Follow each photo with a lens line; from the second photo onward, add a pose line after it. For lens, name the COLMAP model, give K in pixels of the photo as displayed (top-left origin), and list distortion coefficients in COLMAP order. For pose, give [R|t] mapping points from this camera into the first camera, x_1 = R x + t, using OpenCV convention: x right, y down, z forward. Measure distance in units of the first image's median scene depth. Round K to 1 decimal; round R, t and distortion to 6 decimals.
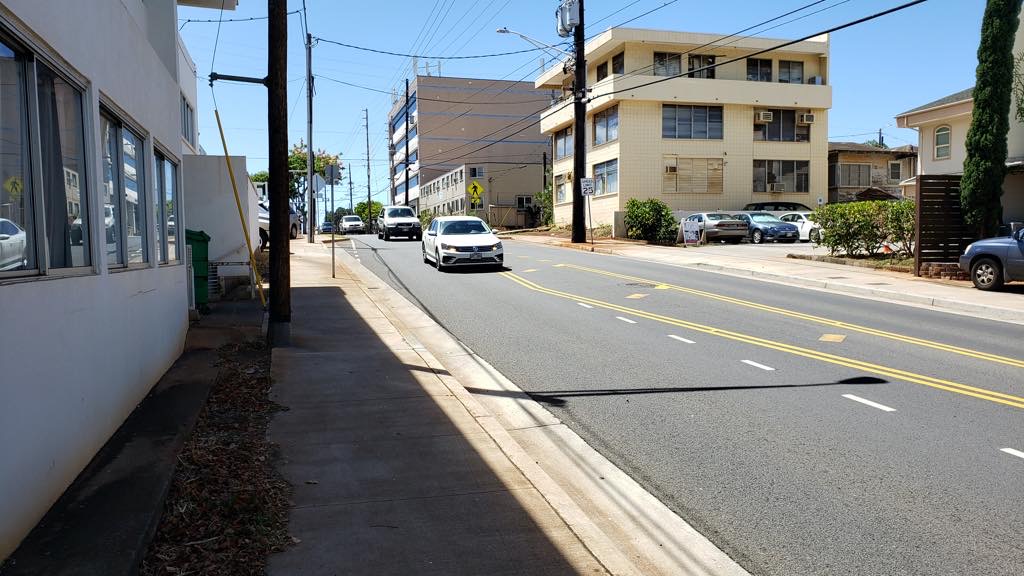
lens RADIAL K [[809.9, 0, 519.8], [0, 809.9, 287.4], [0, 0, 1]] dist [0.025090, -0.003016]
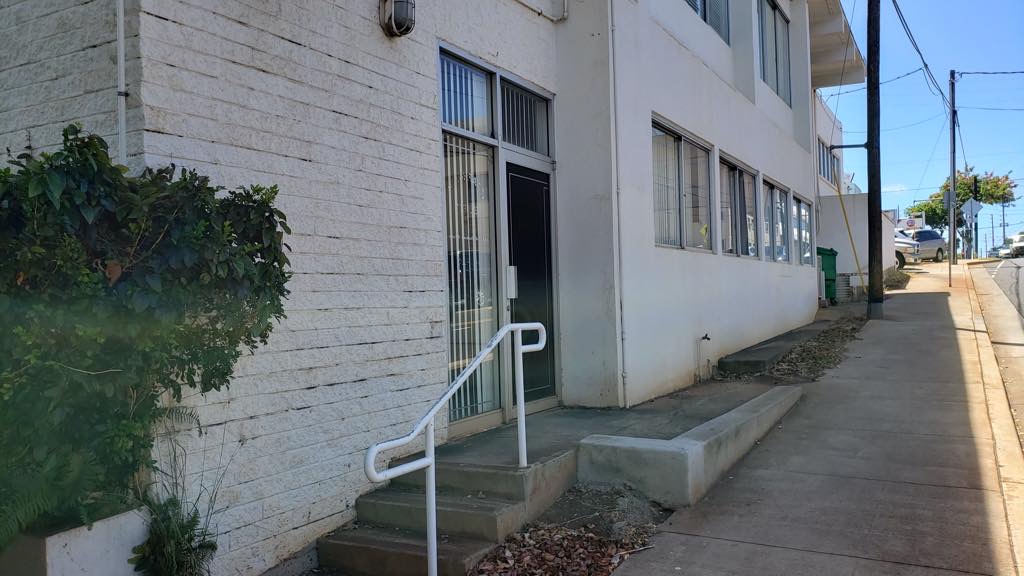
lens RADIAL K [[809.9, 0, 518.1], [0, 809.9, 287.6], [0, 0, 1]] dist [0.025090, -0.003016]
pose [[0.710286, -0.017825, -0.703687, 0.291386], [-0.013798, 0.999135, -0.039236, 0.082196], [0.703778, 0.037578, 0.709425, -0.529279]]
